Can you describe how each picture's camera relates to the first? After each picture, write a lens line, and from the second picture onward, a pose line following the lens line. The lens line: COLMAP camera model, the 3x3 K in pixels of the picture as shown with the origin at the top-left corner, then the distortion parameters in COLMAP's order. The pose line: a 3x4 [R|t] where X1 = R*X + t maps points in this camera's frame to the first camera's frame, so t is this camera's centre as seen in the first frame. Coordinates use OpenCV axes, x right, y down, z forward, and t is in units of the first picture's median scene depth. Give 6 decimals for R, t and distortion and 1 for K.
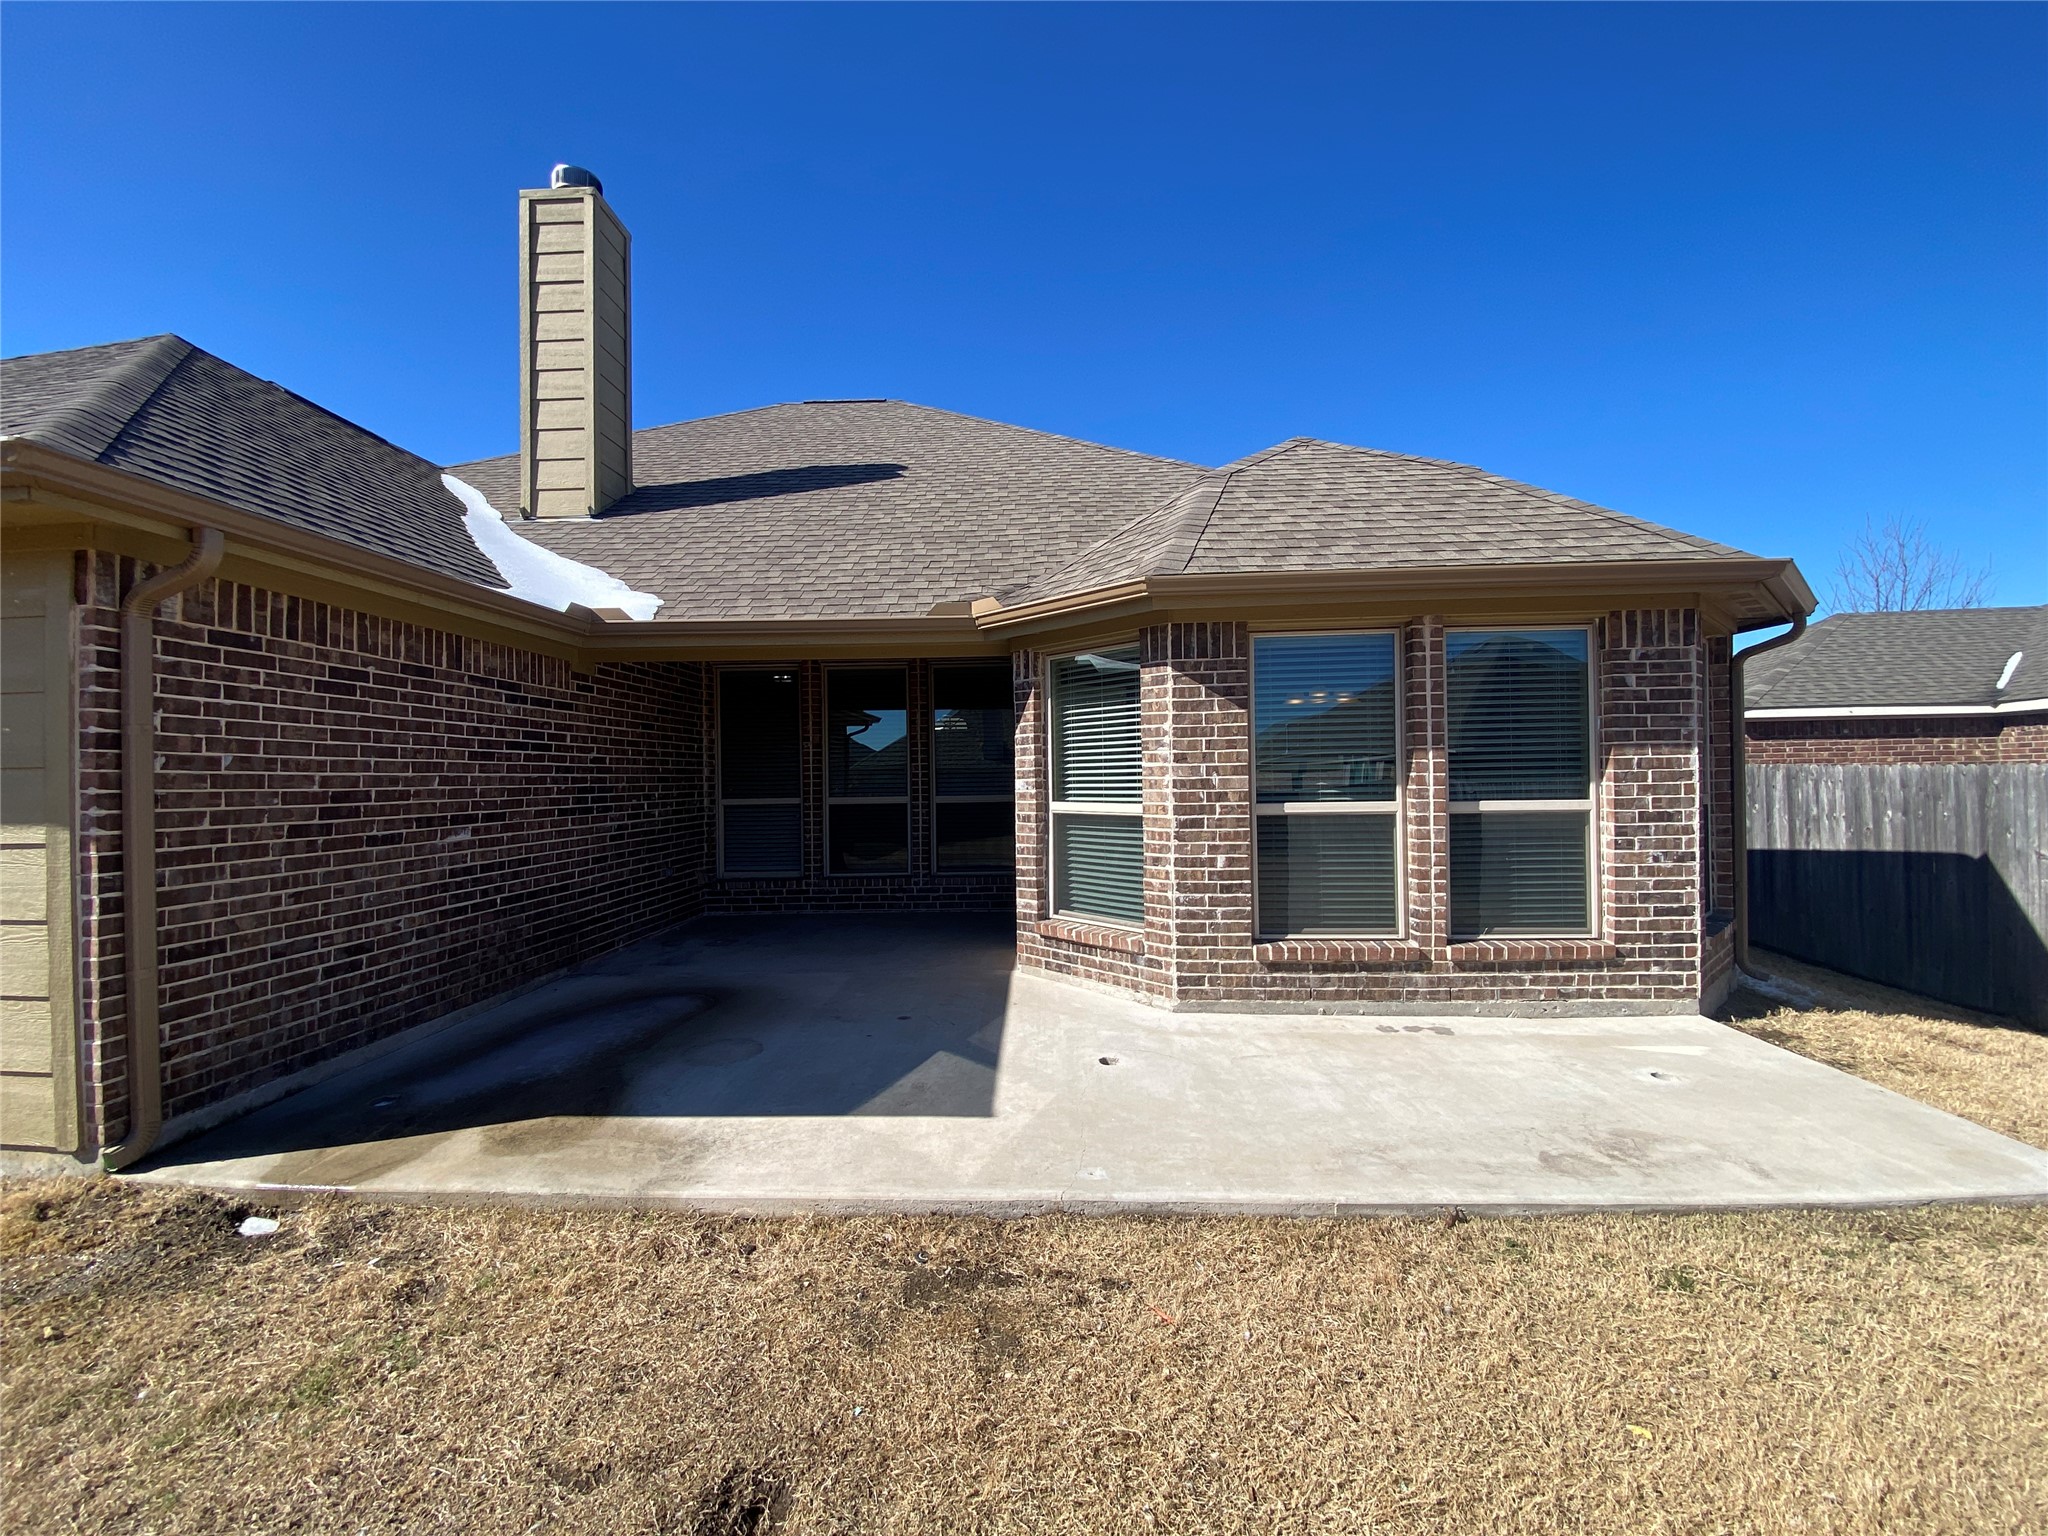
lens RADIAL K [[847.1, 0, 1024.0], [0, 847.1, 768.0], [0, 0, 1]] dist [0.042936, -0.000511]
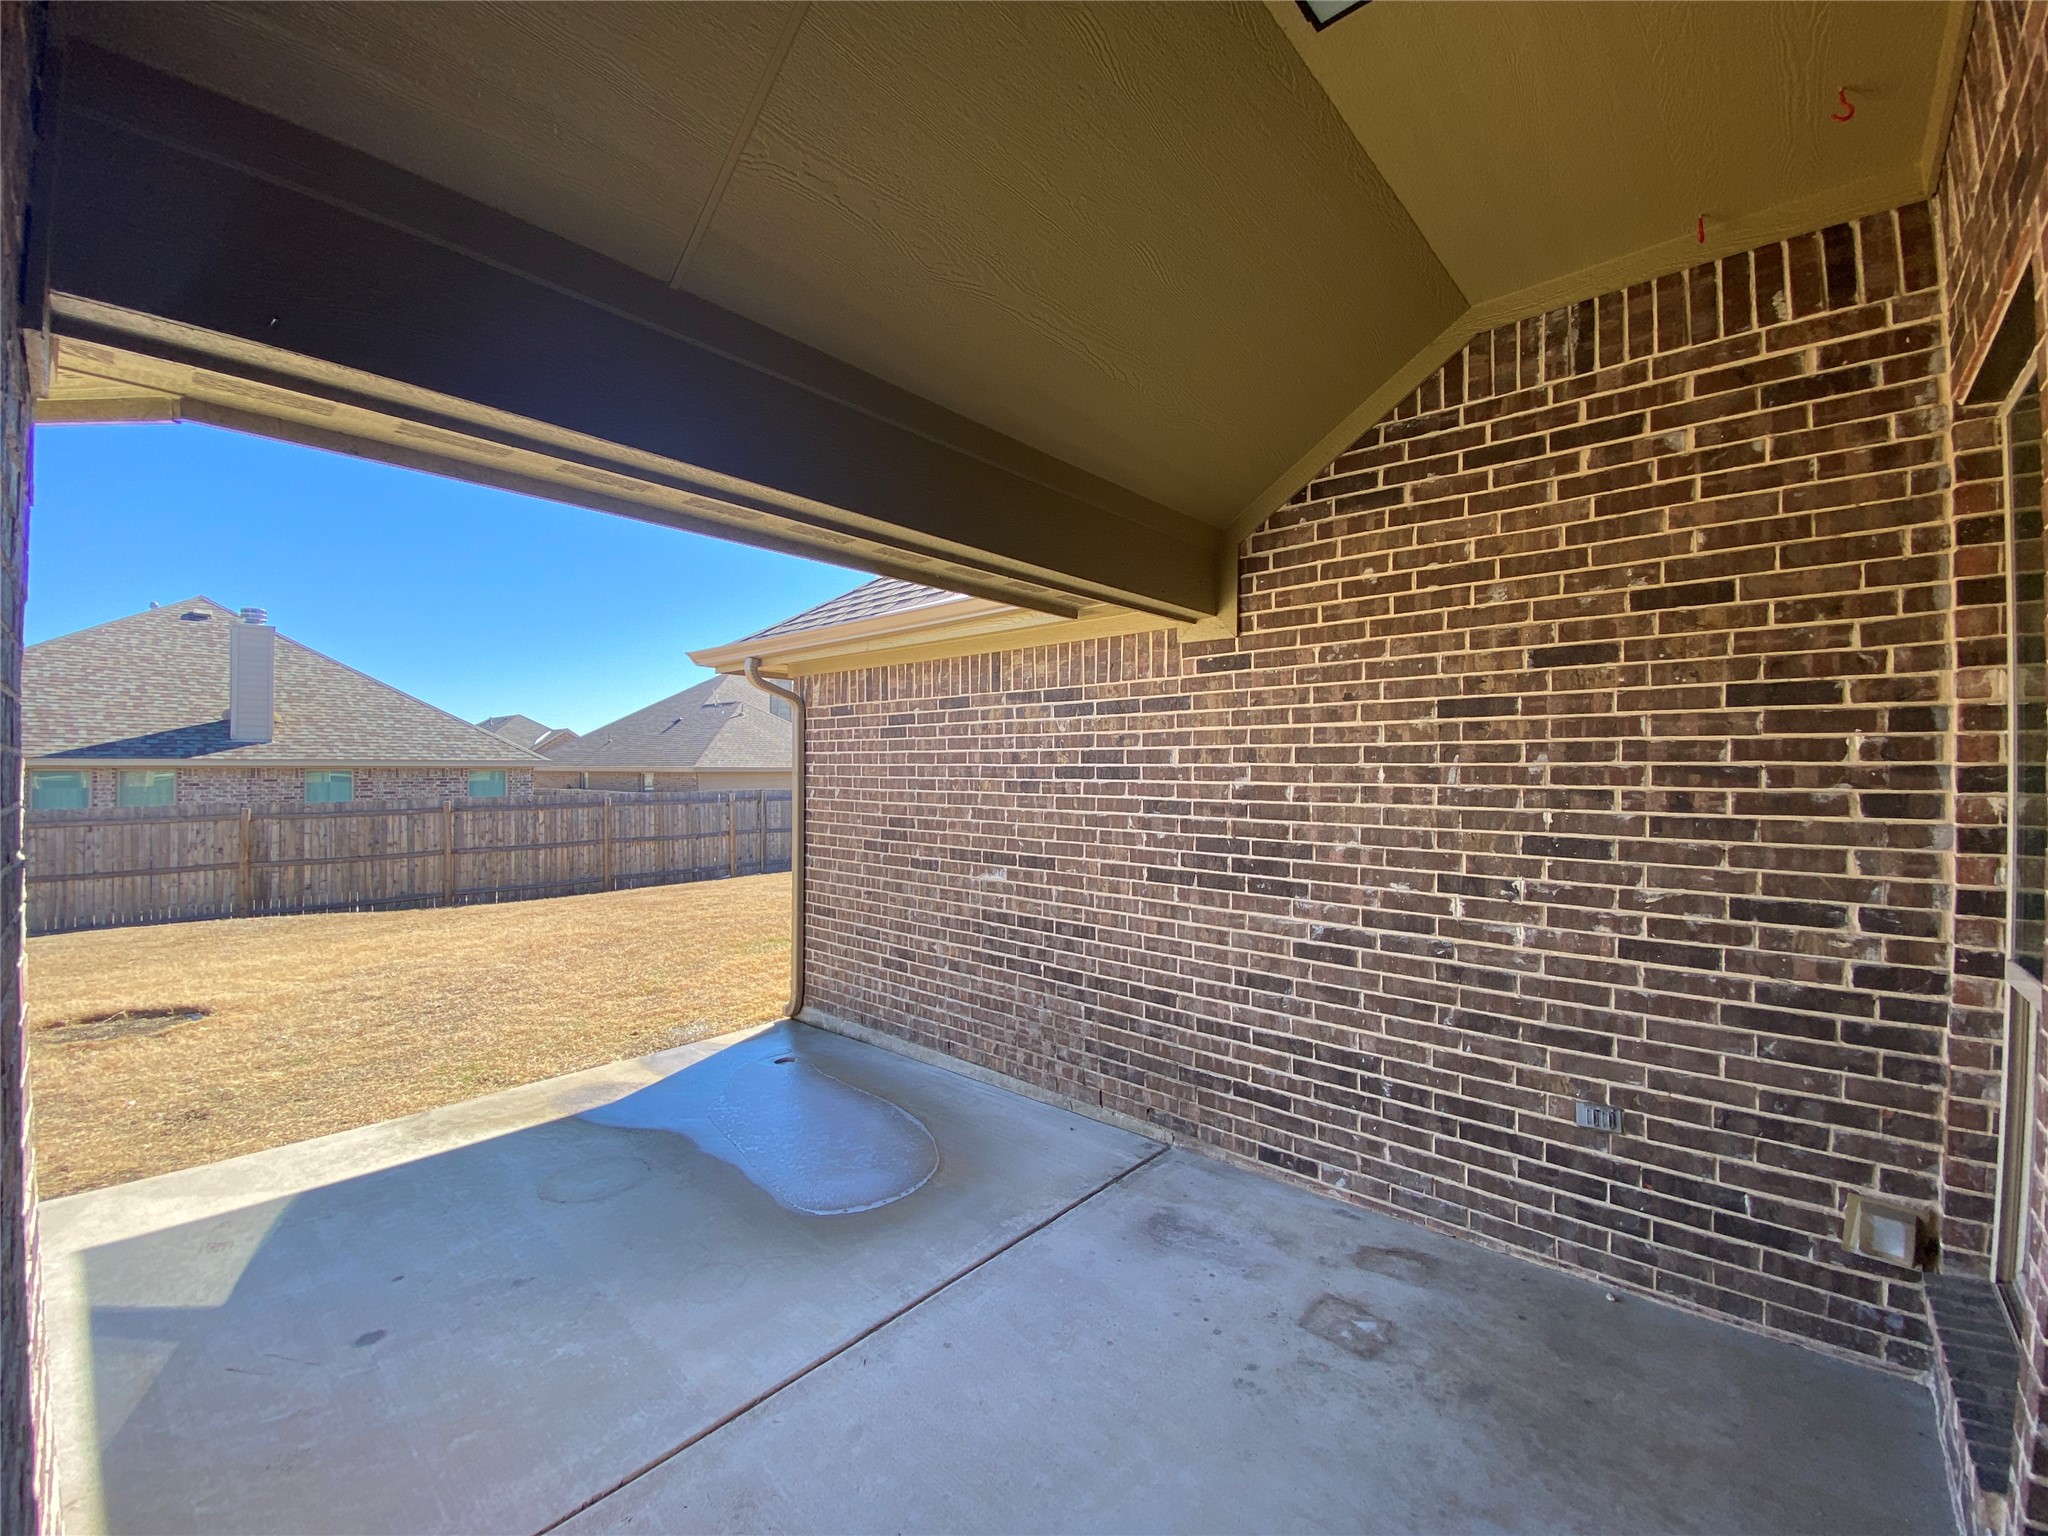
lens RADIAL K [[847.1, 0, 1024.0], [0, 847.1, 768.0], [0, 0, 1]] dist [0.042936, -0.000511]
pose [[-0.647867, 0.001987, -0.761751, -0.002341], [0.007876, 0.999961, -0.004090, -0.030177], [0.761713, -0.008649, -0.647857, 1.606307]]
